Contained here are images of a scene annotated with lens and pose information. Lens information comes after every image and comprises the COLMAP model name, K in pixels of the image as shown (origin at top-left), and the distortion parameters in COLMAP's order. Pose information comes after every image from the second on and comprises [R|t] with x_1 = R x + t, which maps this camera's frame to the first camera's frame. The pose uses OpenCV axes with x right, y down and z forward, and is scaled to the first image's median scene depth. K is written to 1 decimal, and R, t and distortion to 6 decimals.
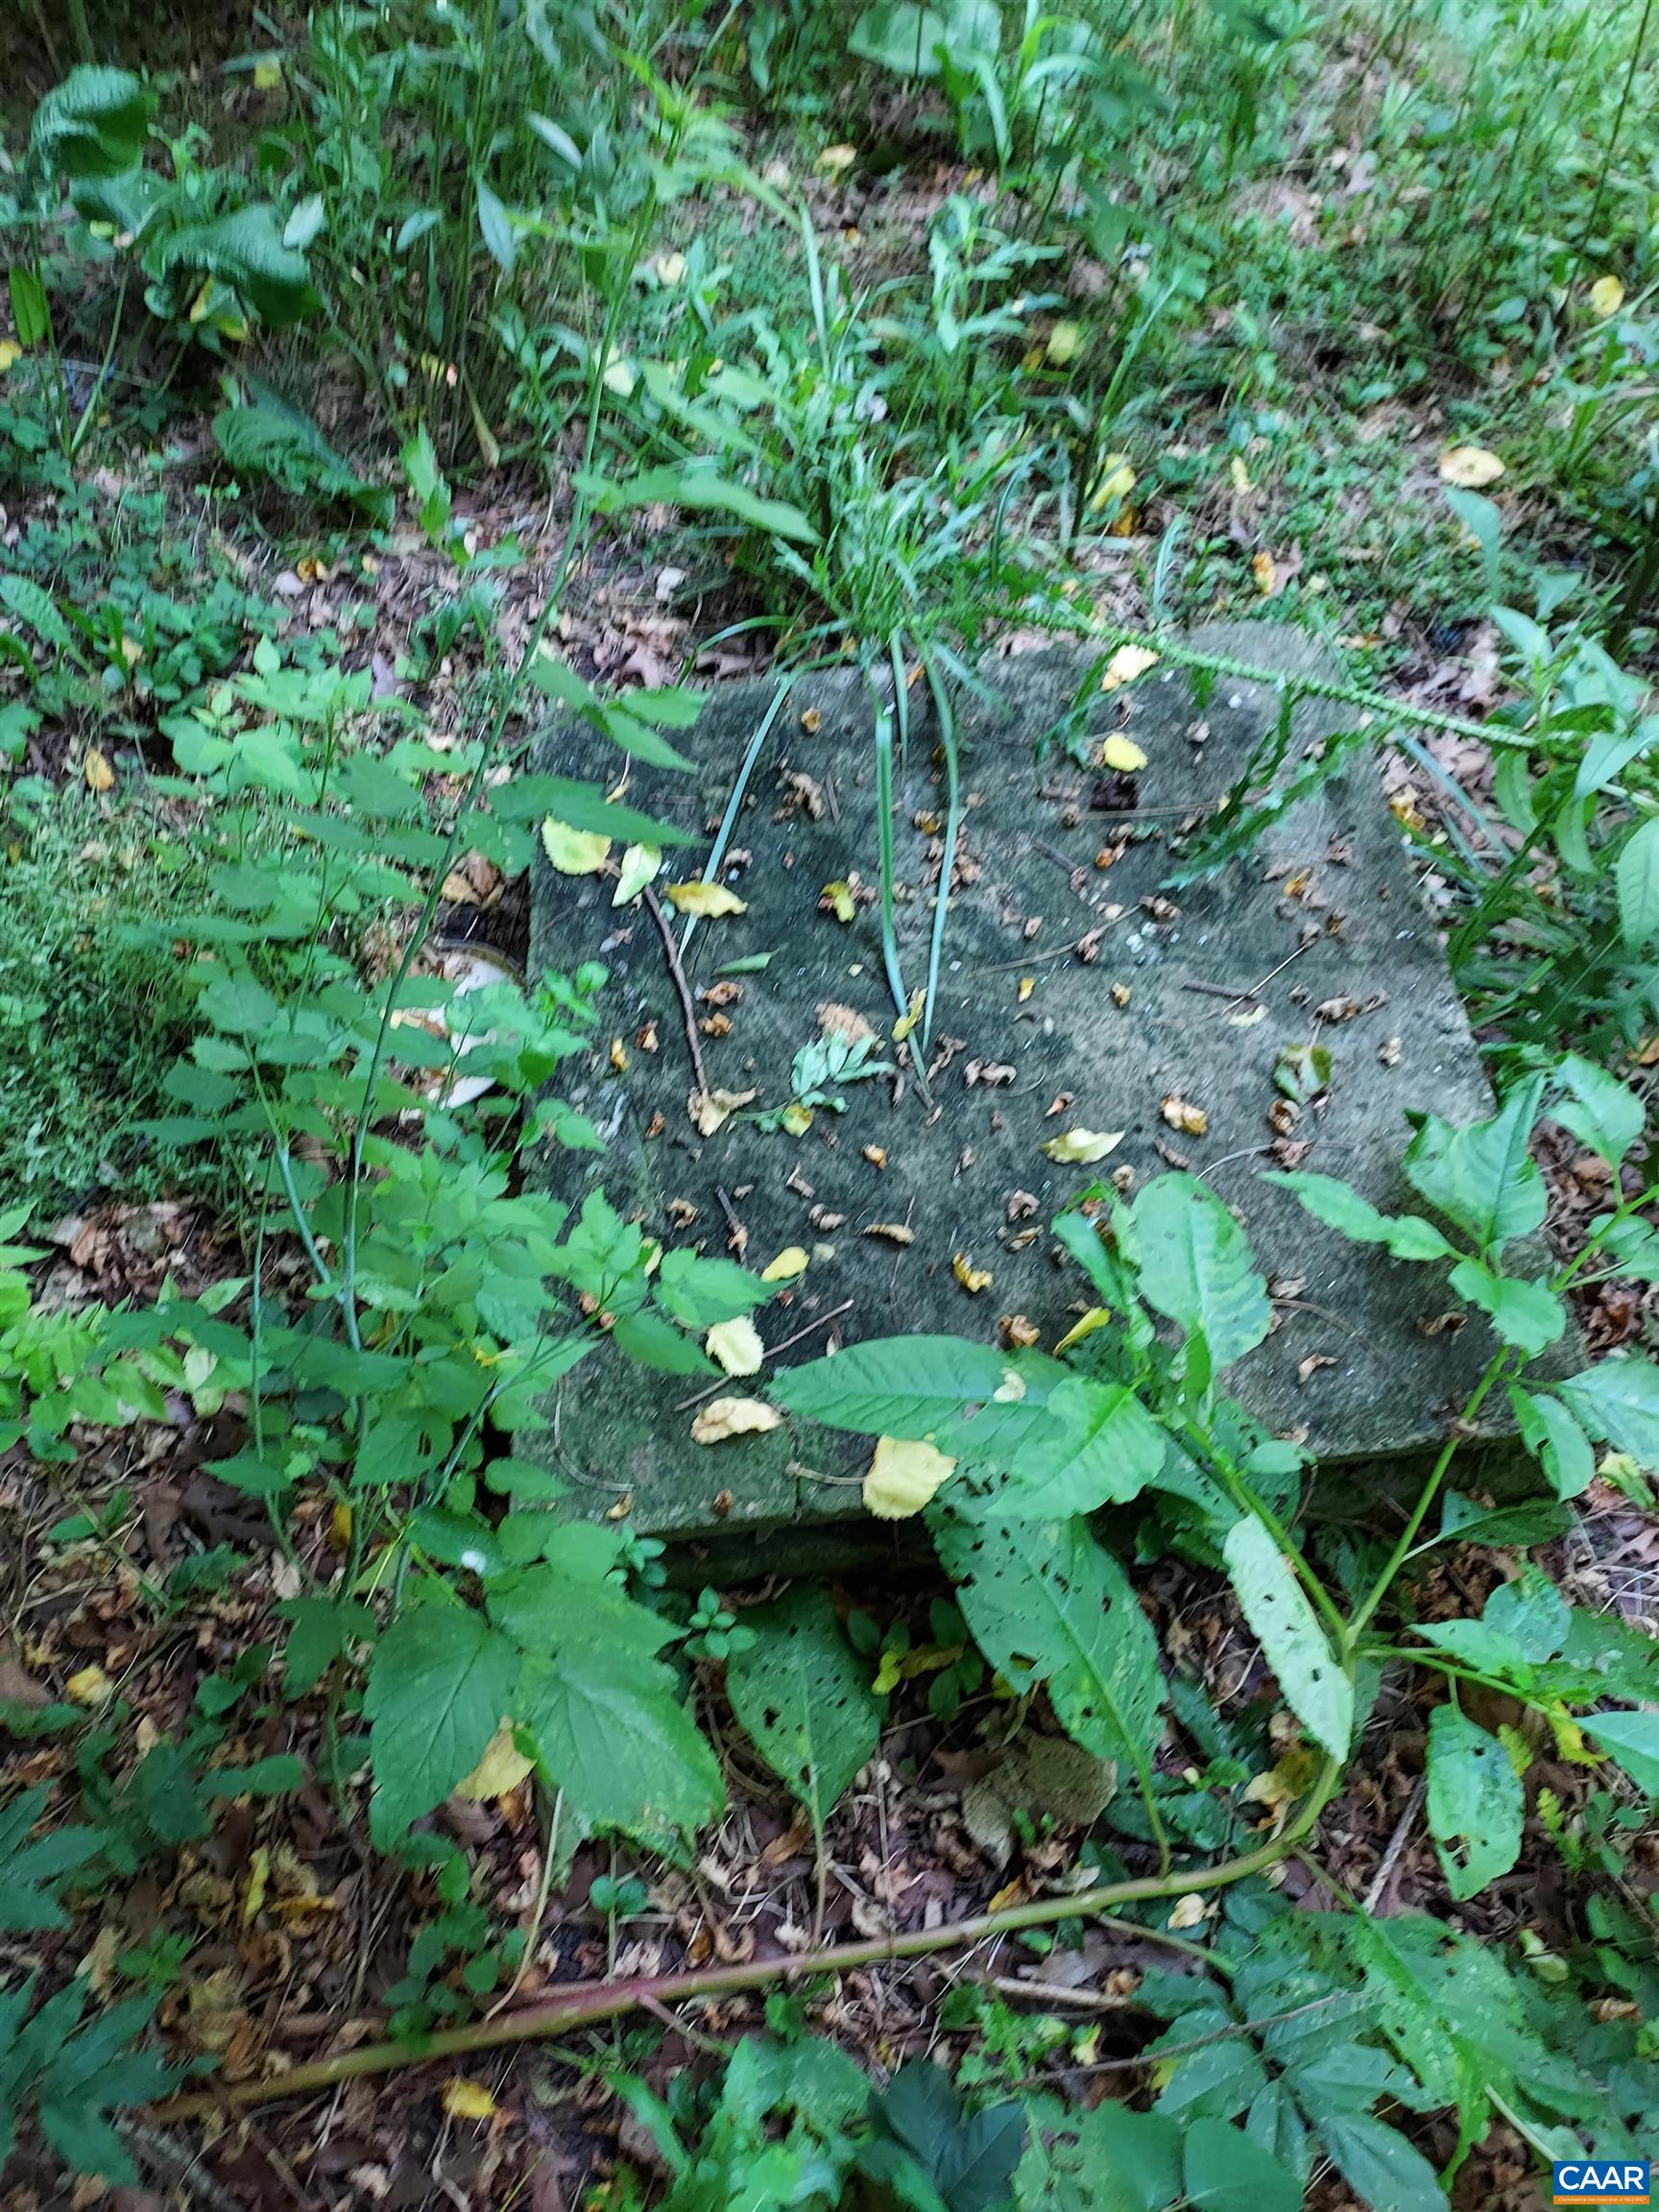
lens RADIAL K [[1675.8, 0, 825.8], [0, 1675.8, 1107.2], [0, 0, 1]] dist [0.036180, -0.012113]
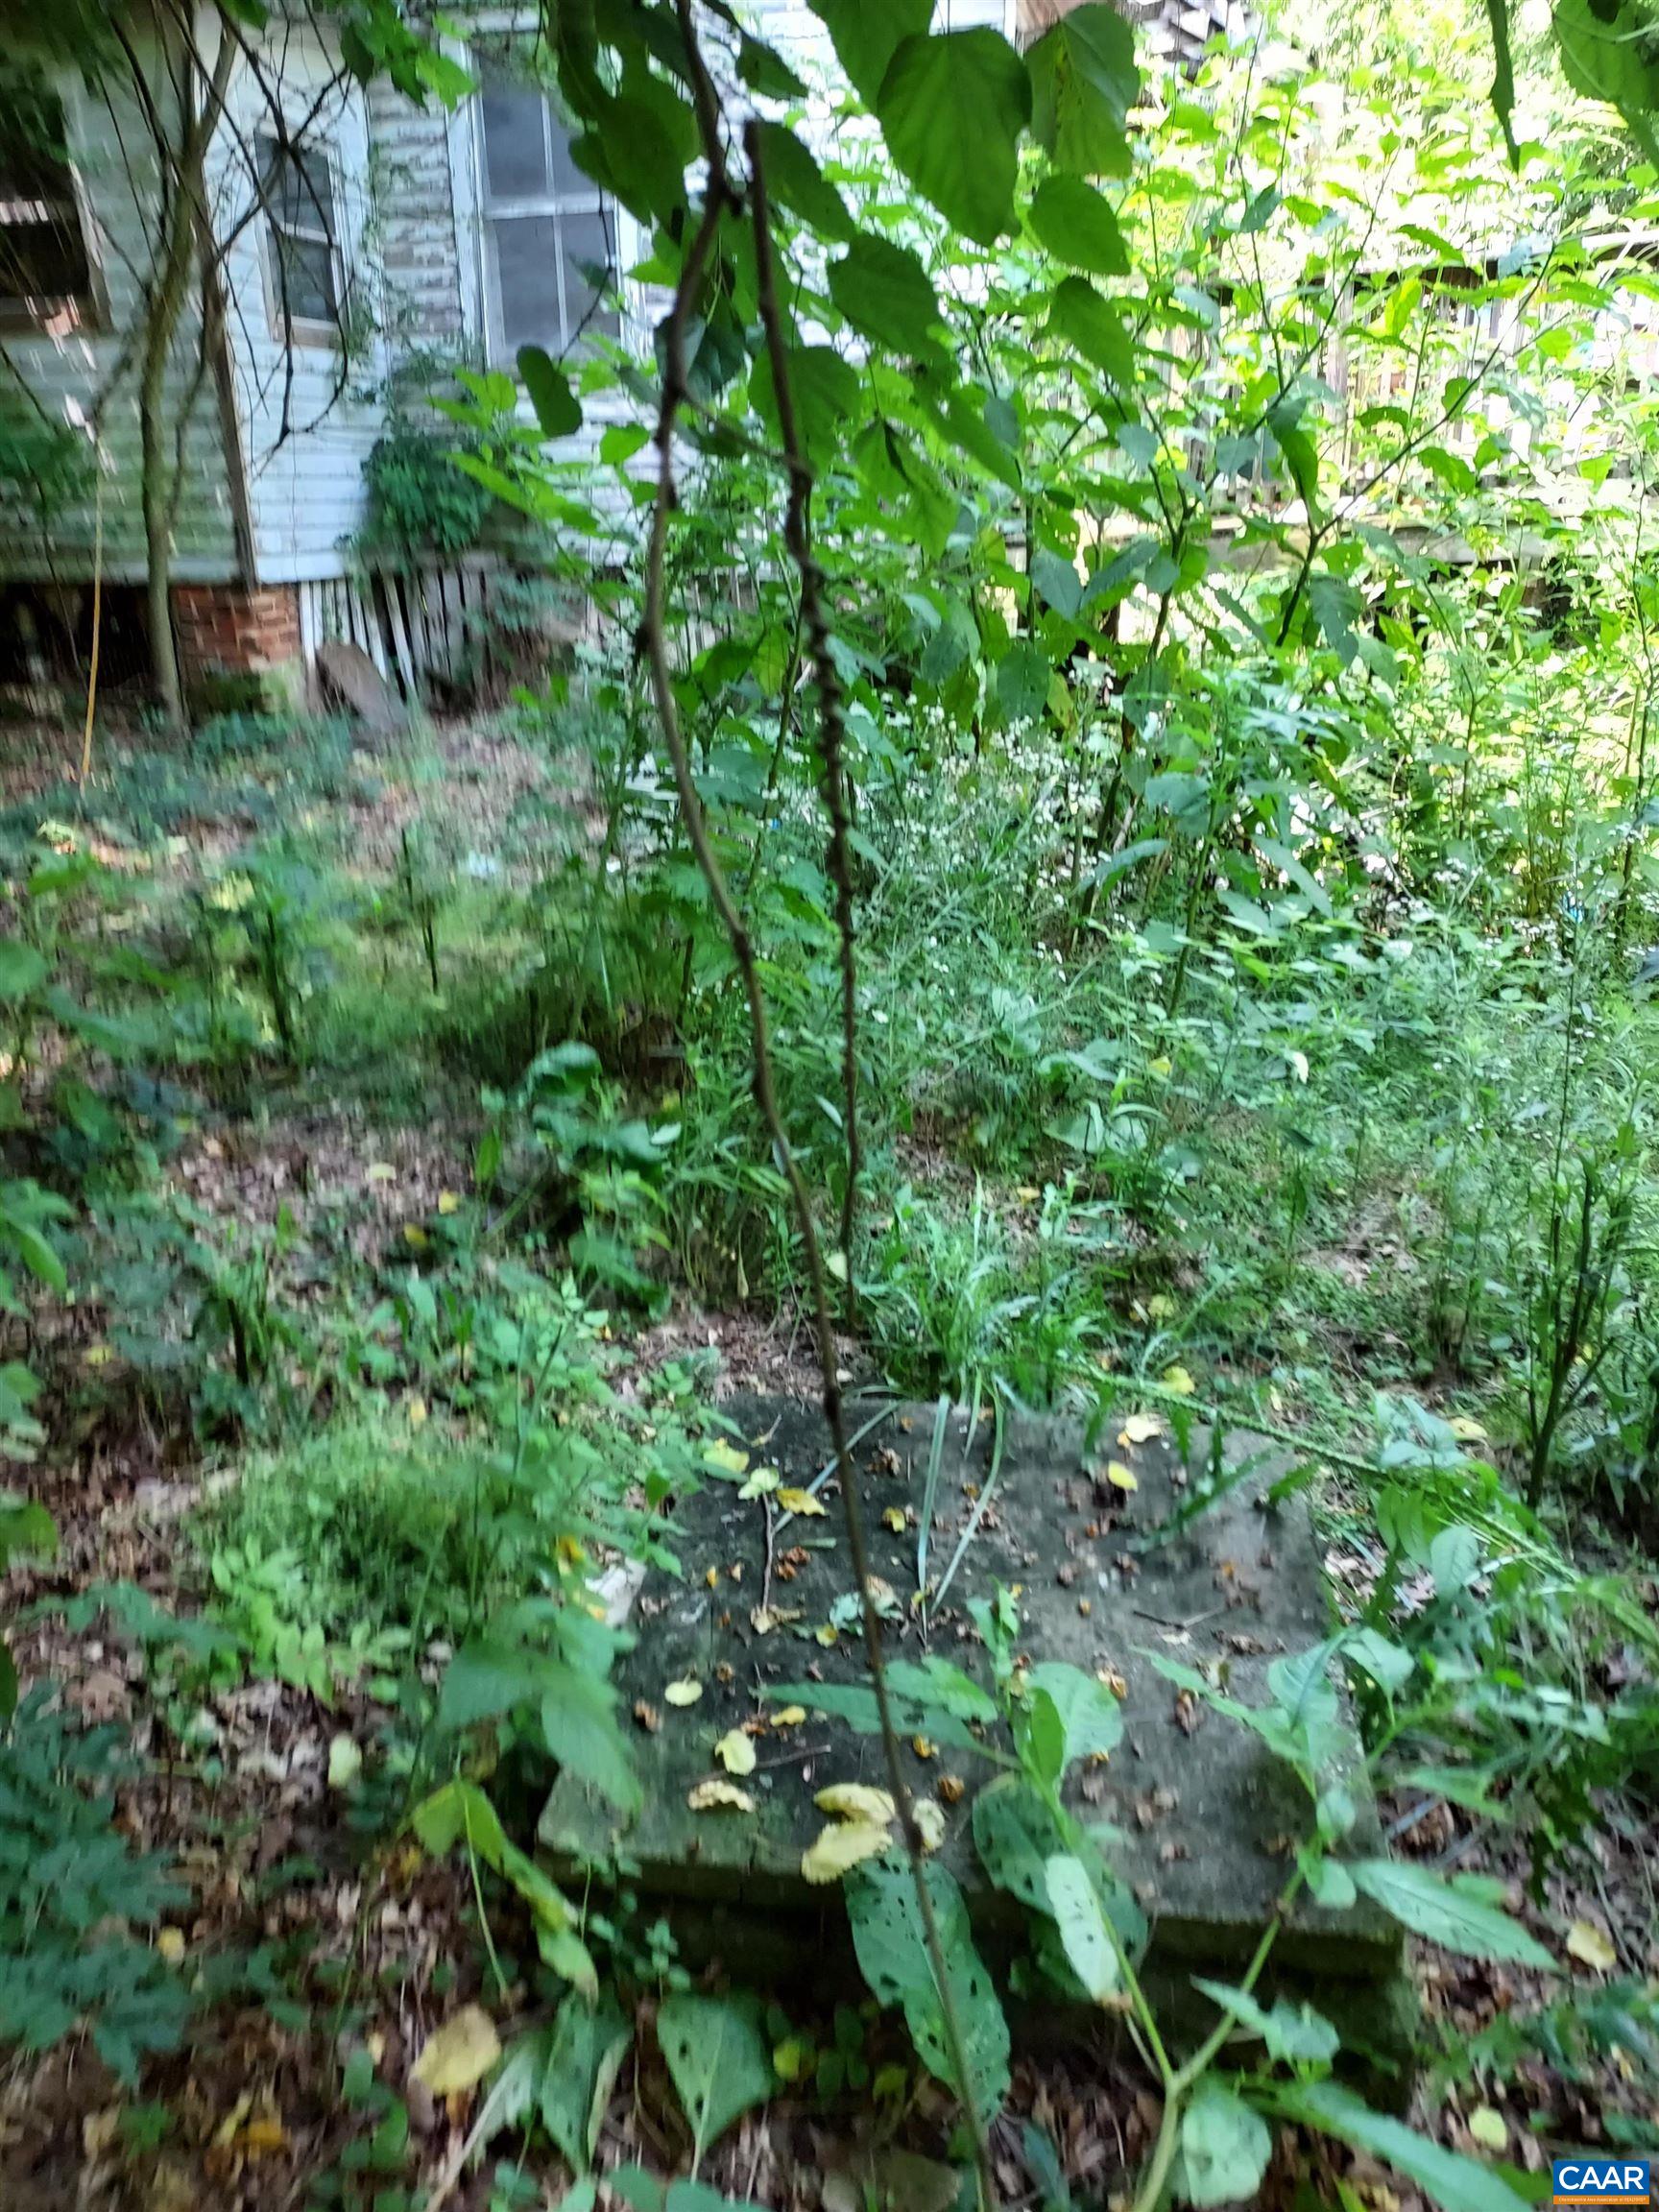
lens RADIAL K [[1675.8, 0, 831.1], [0, 1675.8, 1105.7], [0, 0, 1]] dist [0.036180, -0.012113]
pose [[0.972641, 0.133690, -0.189988, 0.176936], [-0.222354, 0.772613, -0.594666, 0.455752], [0.067287, 0.620641, 0.781202, -0.302574]]
